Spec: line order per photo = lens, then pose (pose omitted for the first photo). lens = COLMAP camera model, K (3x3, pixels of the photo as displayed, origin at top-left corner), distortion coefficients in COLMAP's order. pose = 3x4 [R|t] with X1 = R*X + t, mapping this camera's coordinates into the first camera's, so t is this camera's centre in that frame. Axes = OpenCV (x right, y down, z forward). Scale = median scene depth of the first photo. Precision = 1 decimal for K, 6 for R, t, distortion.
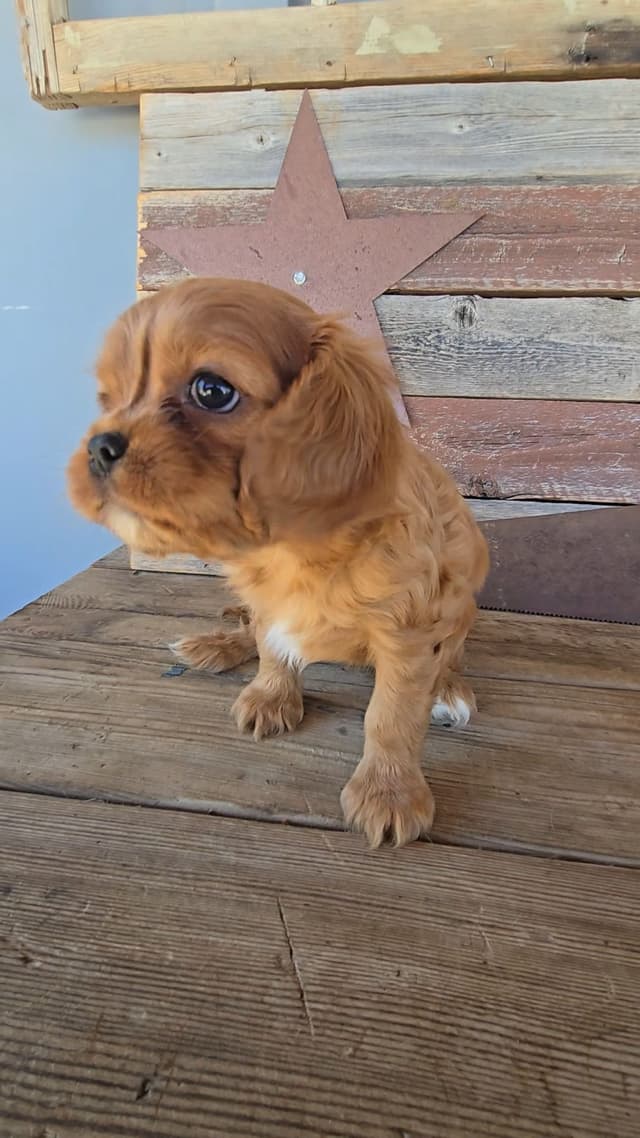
lens RADIAL K [[578.3, 0, 320.4], [0, 578.3, 571.9], [0, 0, 1]] dist [0.008293, -0.003648]
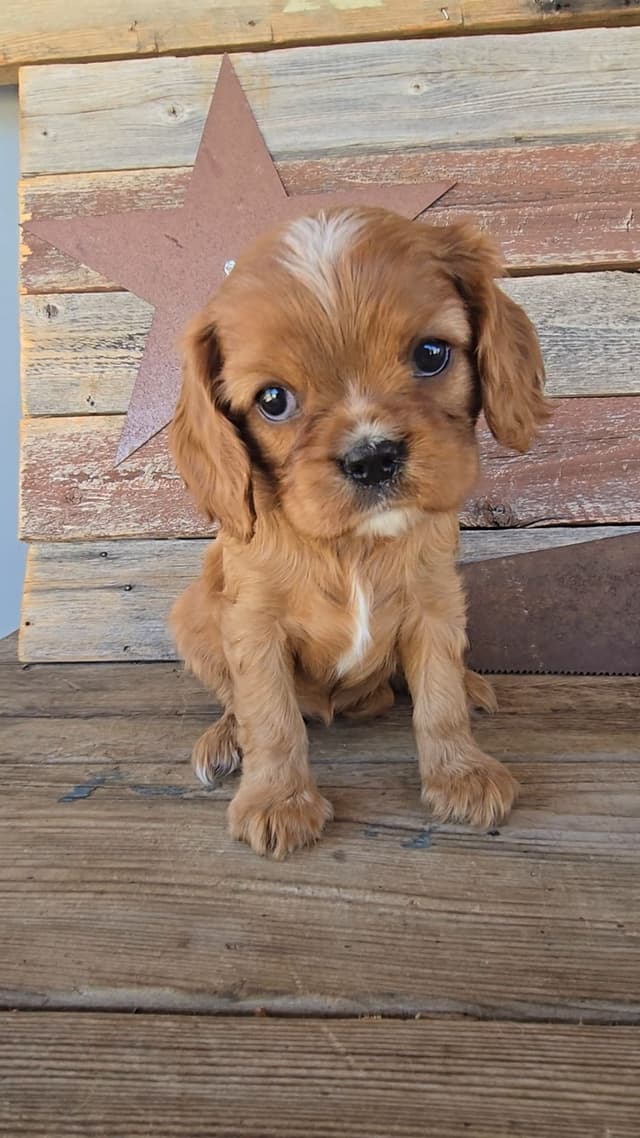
lens RADIAL K [[720.0, 0, 320.7], [0, 720.0, 573.7], [0, 0, 1]] dist [0.011452, -0.008806]
pose [[0.995504, -0.069797, 0.064036, -0.007829], [0.078610, 0.985945, -0.147420, 0.053575], [-0.052846, 0.151791, 0.986999, 0.100589]]
